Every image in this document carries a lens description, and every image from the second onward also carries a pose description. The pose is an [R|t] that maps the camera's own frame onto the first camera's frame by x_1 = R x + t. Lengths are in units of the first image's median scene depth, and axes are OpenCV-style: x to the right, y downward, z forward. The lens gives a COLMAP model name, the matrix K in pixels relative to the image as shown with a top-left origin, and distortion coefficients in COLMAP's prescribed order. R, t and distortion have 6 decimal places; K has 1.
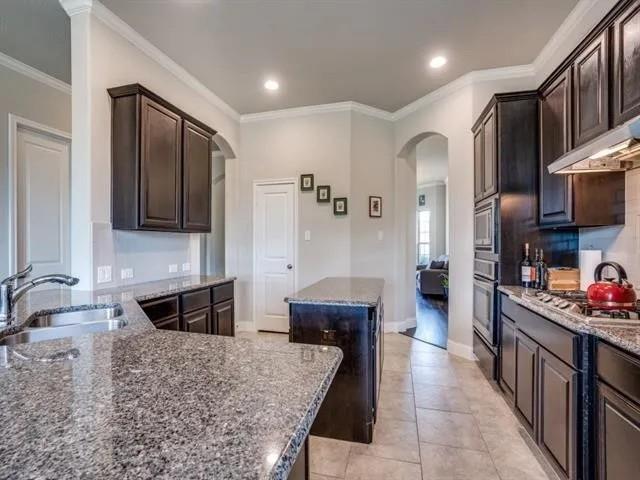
lens RADIAL K [[307.2, 0, 316.7], [0, 307.2, 245.8], [0, 0, 1]] dist [-0.046583, 0.009340]
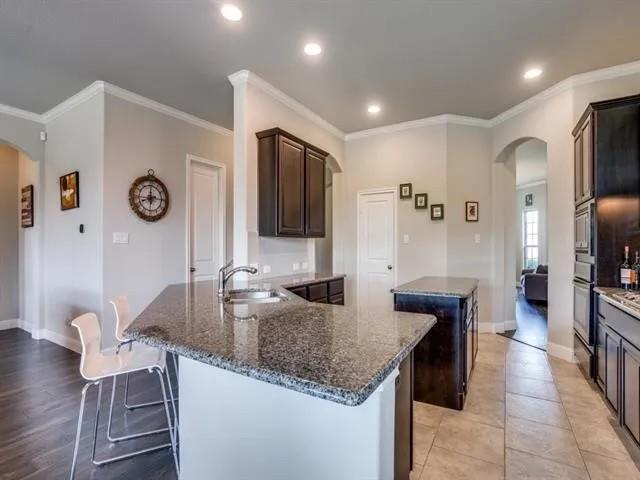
lens RADIAL K [[307.2, 0, 330.6], [0, 307.2, 247.4], [0, 0, 1]] dist [-0.046583, 0.009340]
pose [[0.966047, 0.000165, -0.258368, -0.011995], [-0.001300, 0.999990, -0.004222, 0.001363], [0.258364, 0.004415, 0.966037, -0.212609]]
